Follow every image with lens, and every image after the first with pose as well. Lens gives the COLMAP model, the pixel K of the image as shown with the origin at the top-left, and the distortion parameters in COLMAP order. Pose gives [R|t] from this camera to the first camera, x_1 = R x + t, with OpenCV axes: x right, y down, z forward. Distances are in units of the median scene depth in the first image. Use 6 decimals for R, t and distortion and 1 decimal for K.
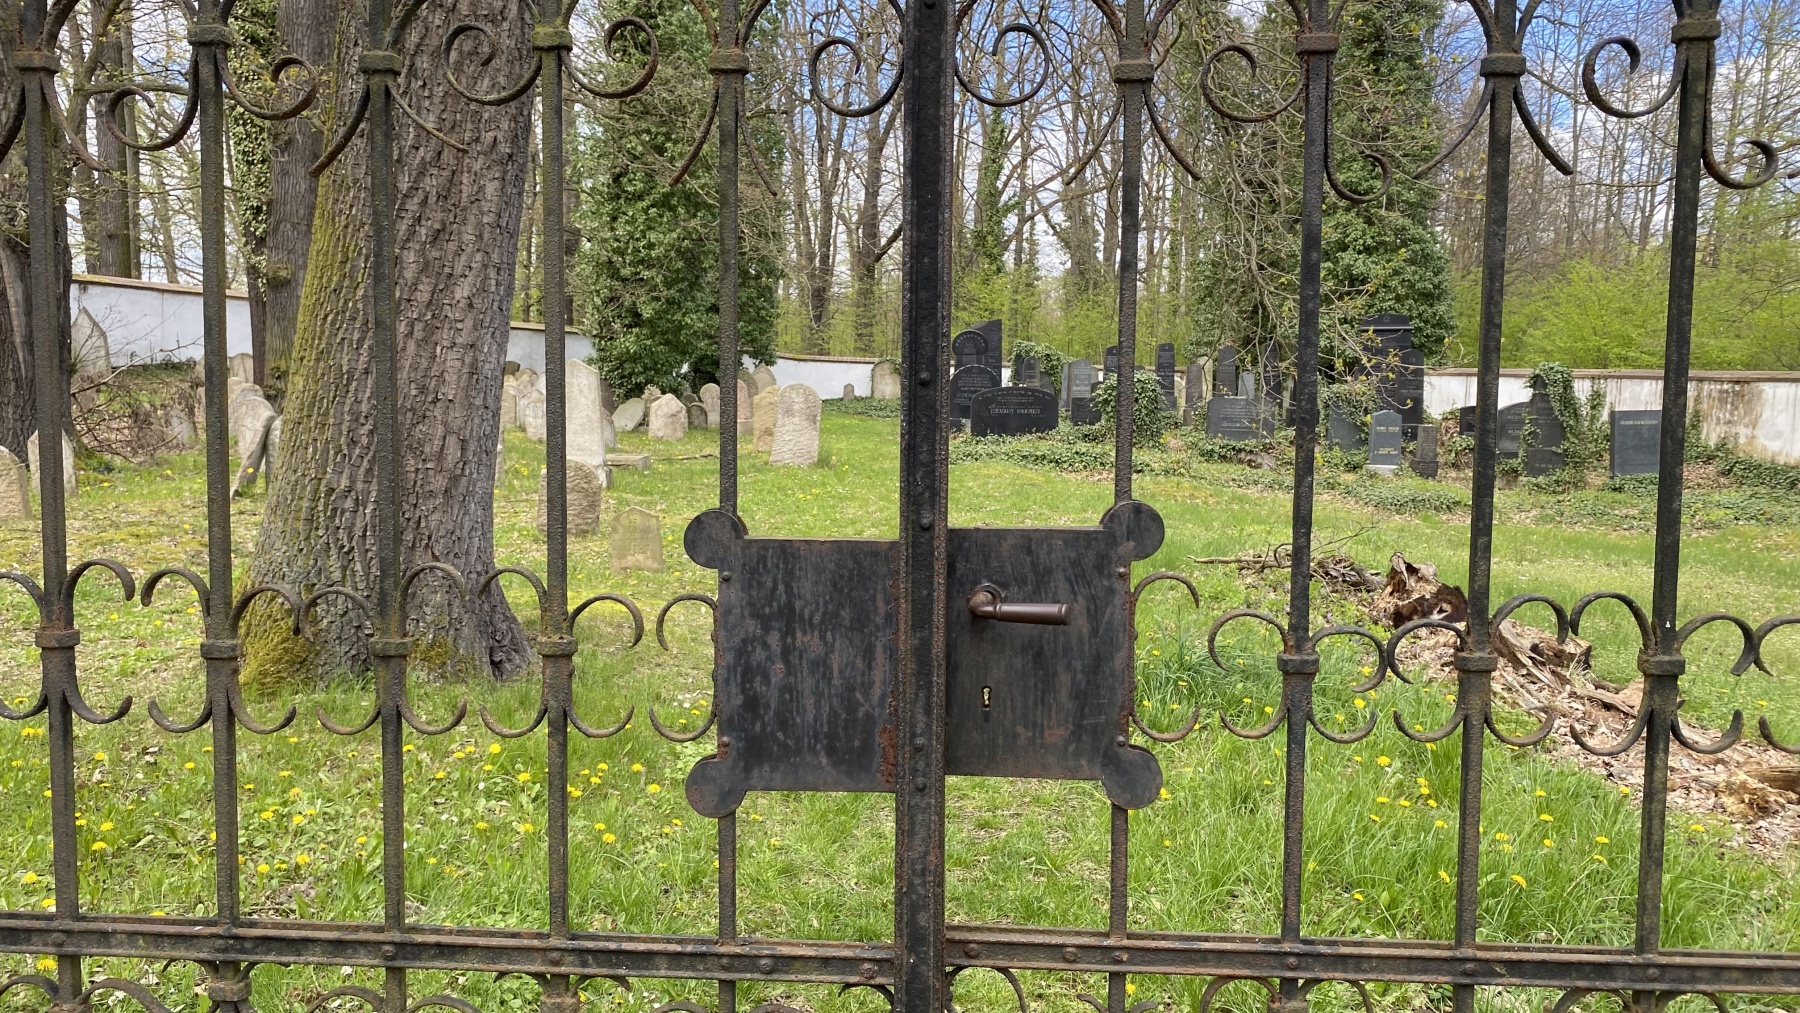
lens RADIAL K [[1392.2, 0, 900.0], [0, 1392.2, 506.5], [0, 0, 1]] dist [0.054805, -0.064687]
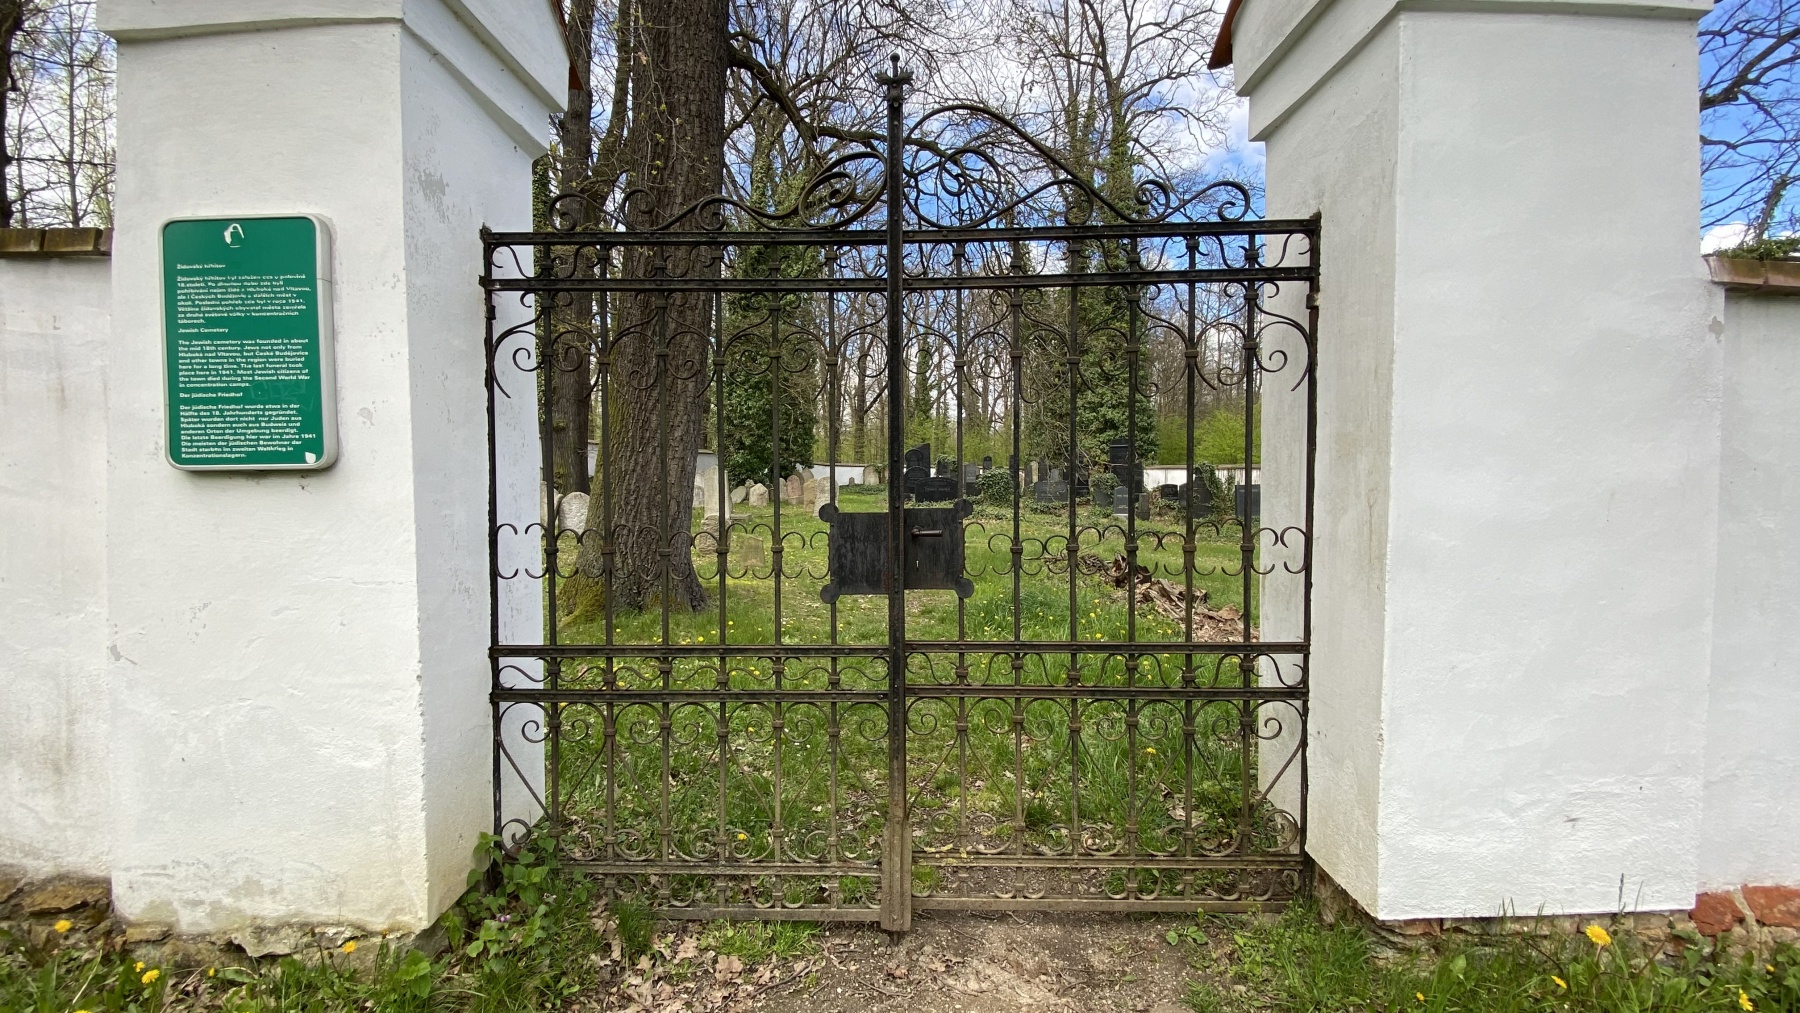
lens RADIAL K [[738.9, 0, 900.0], [0, 738.9, 506.5], [0, 0, 1]] dist [0.059514, -0.000022]
pose [[0.999443, -0.014896, 0.029858, -0.001604], [0.016347, 0.998666, -0.048970, 0.006265], [-0.029089, 0.049430, 0.998354, -0.043747]]
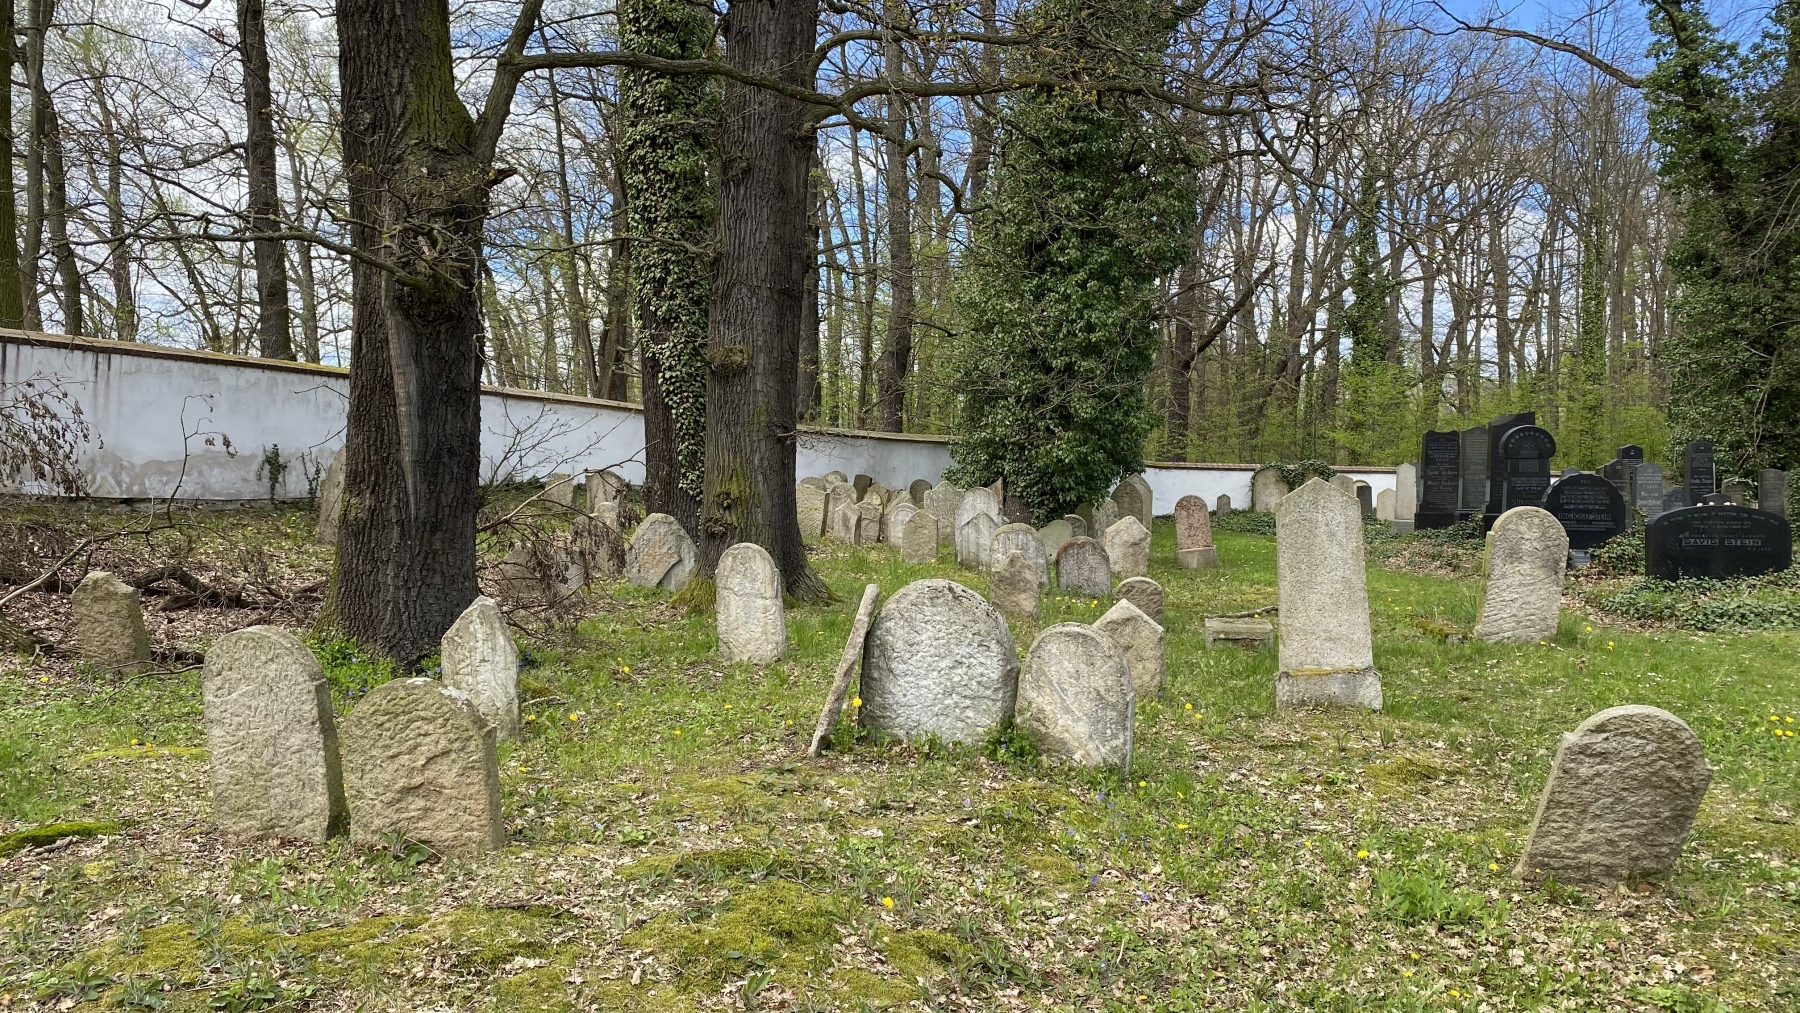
lens RADIAL K [[1328.0, 0, 900.0], [0, 1328.0, 506.5], [0, 0, 1]] dist [0.144789, -0.271939]
pose [[0.991433, -0.007687, -0.130391, -0.257810], [-0.002008, 0.997252, -0.074059, -0.041480], [0.130602, 0.073687, 0.988693, 0.342995]]
